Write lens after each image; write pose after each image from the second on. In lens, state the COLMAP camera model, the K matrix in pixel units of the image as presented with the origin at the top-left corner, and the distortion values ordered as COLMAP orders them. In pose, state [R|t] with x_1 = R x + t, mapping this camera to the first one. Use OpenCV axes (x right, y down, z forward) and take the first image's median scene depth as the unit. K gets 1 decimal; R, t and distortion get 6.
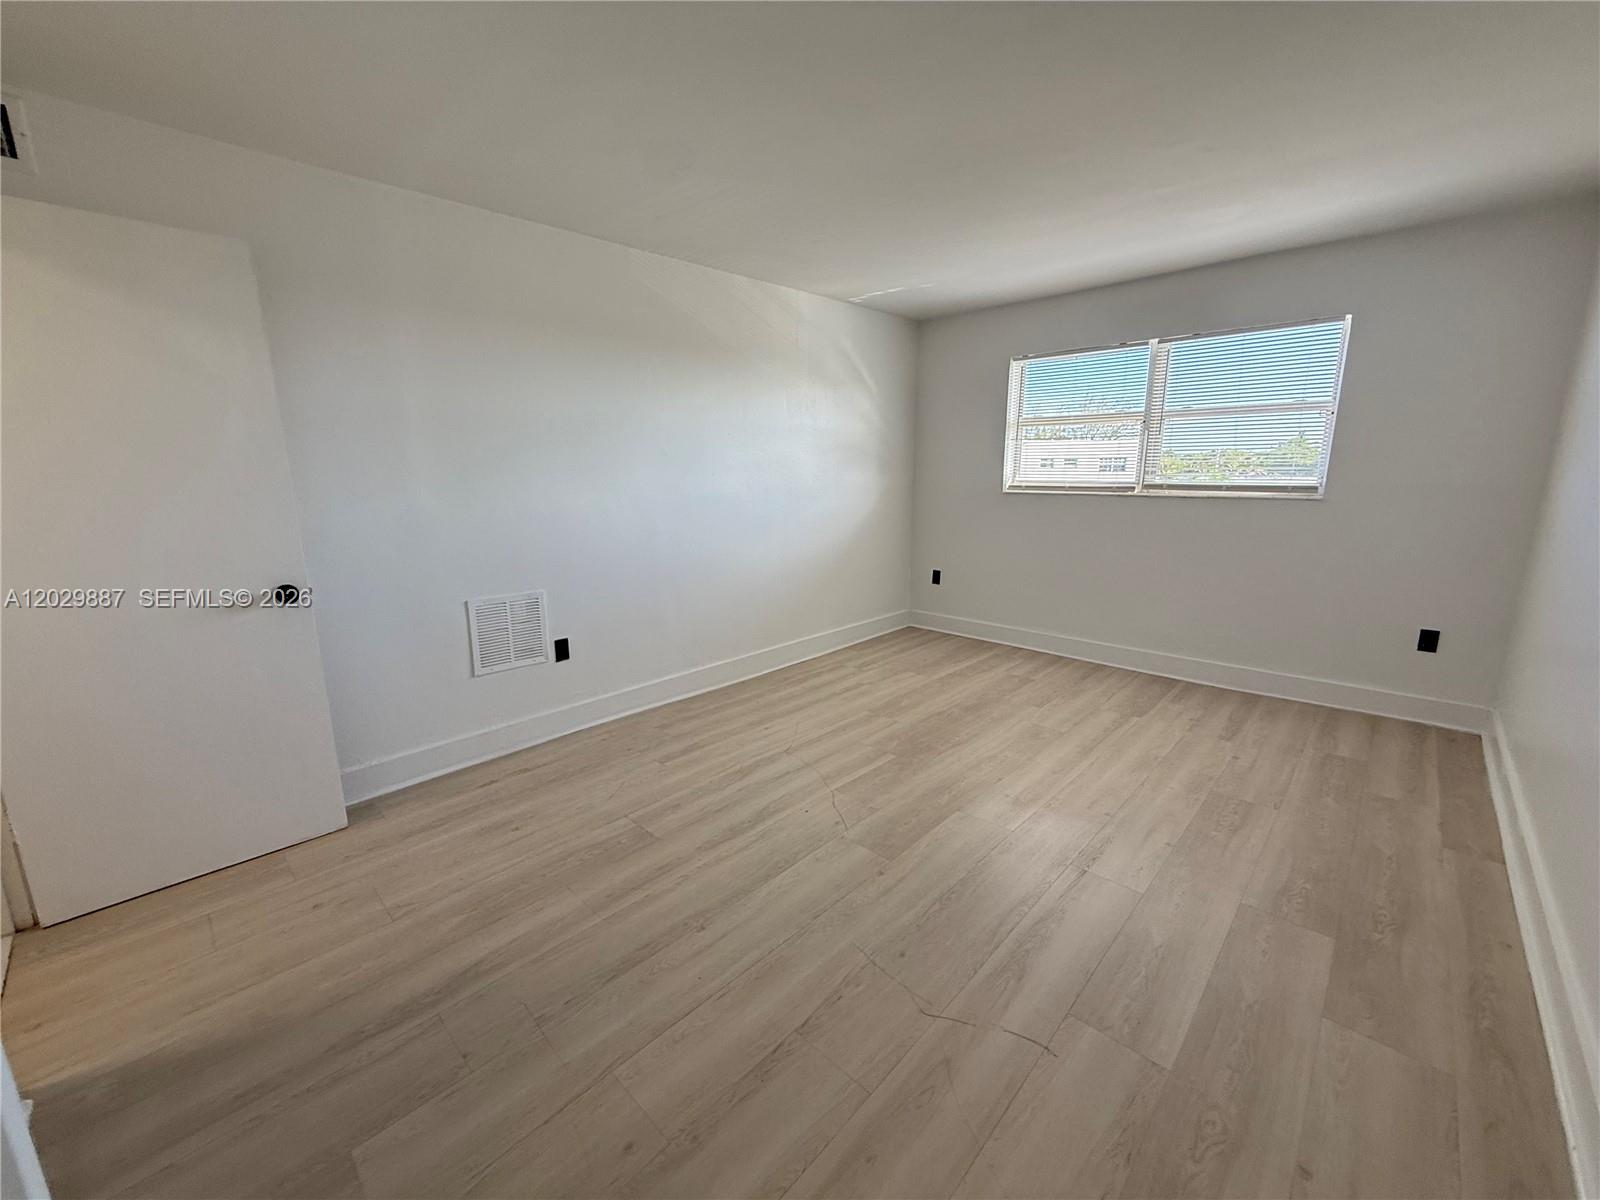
lens RADIAL K [[638.9, 0, 793.2], [0, 638.9, 588.3], [0, 0, 1]] dist [-0.000970, -0.000583]
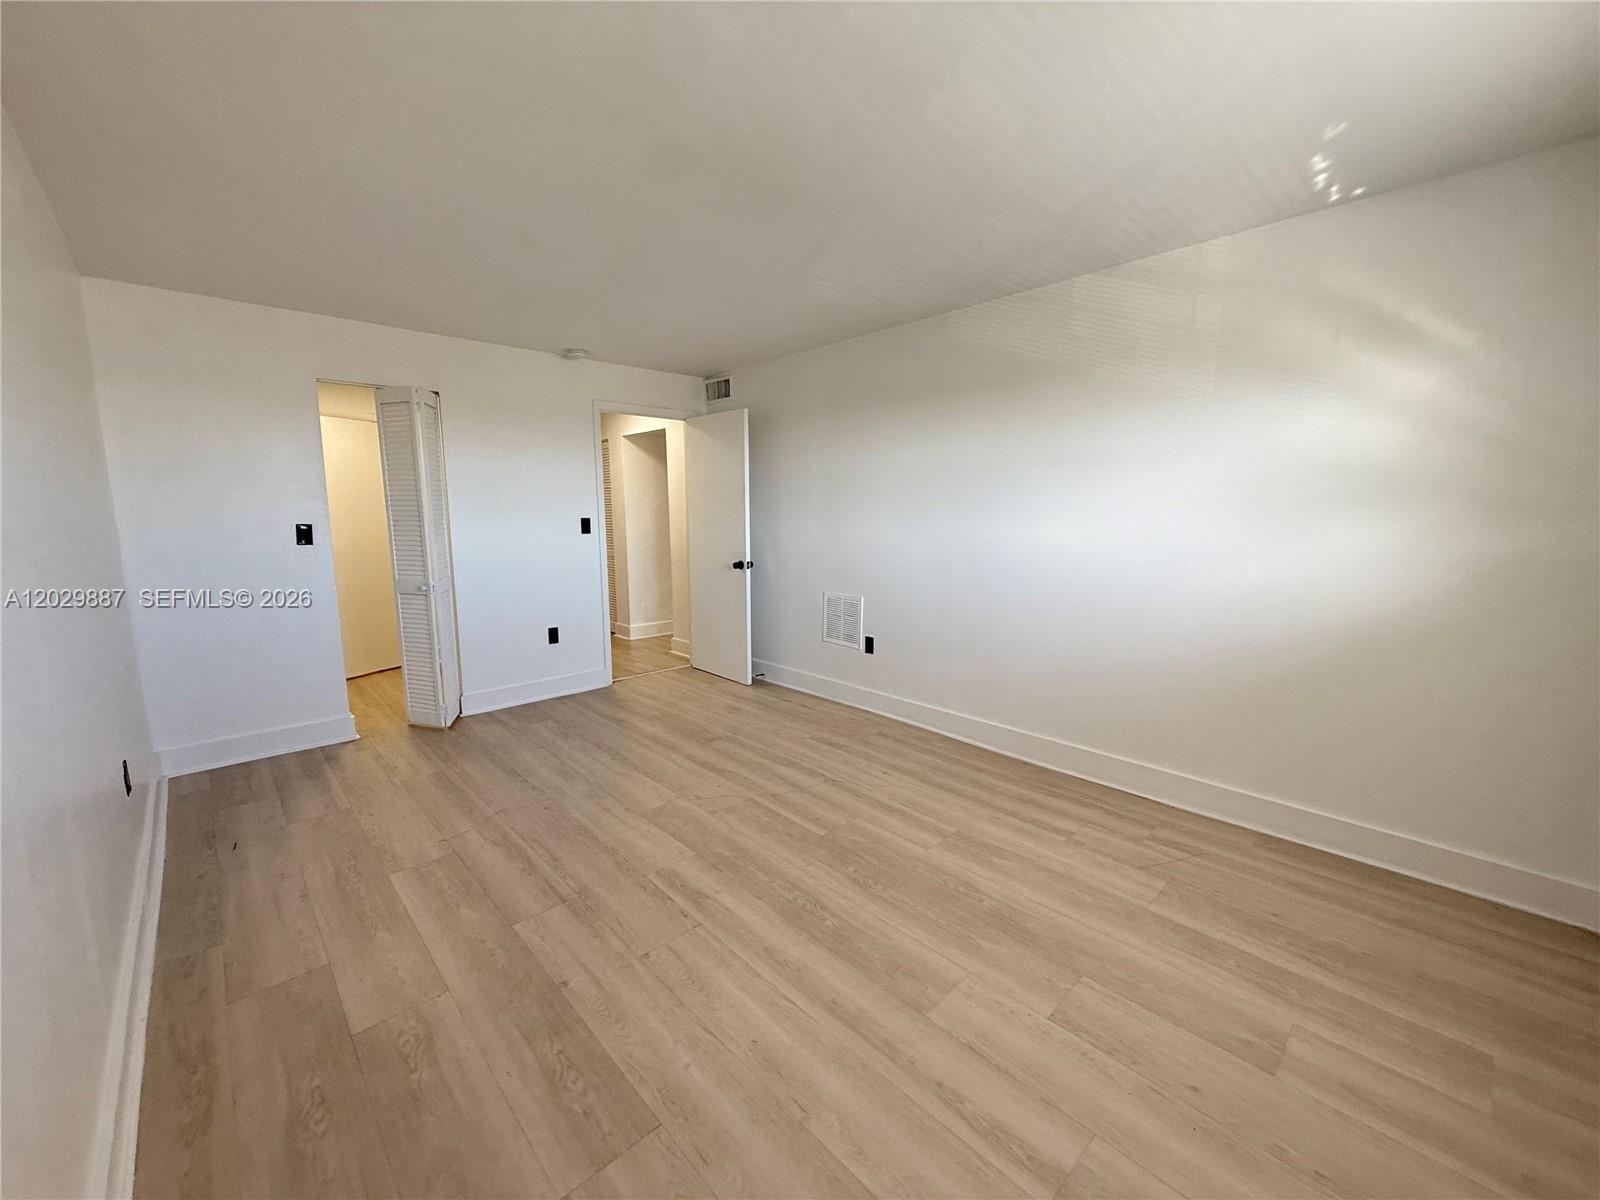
lens RADIAL K [[638.9, 0, 804.4], [0, 638.9, 604.8], [0, 0, 1]] dist [-0.000970, -0.000583]
pose [[-0.043665, 0.161366, -0.985928, 0.924327], [-0.185051, 0.968486, 0.166706, -0.178040], [0.981758, 0.189726, -0.012429, 0.872417]]
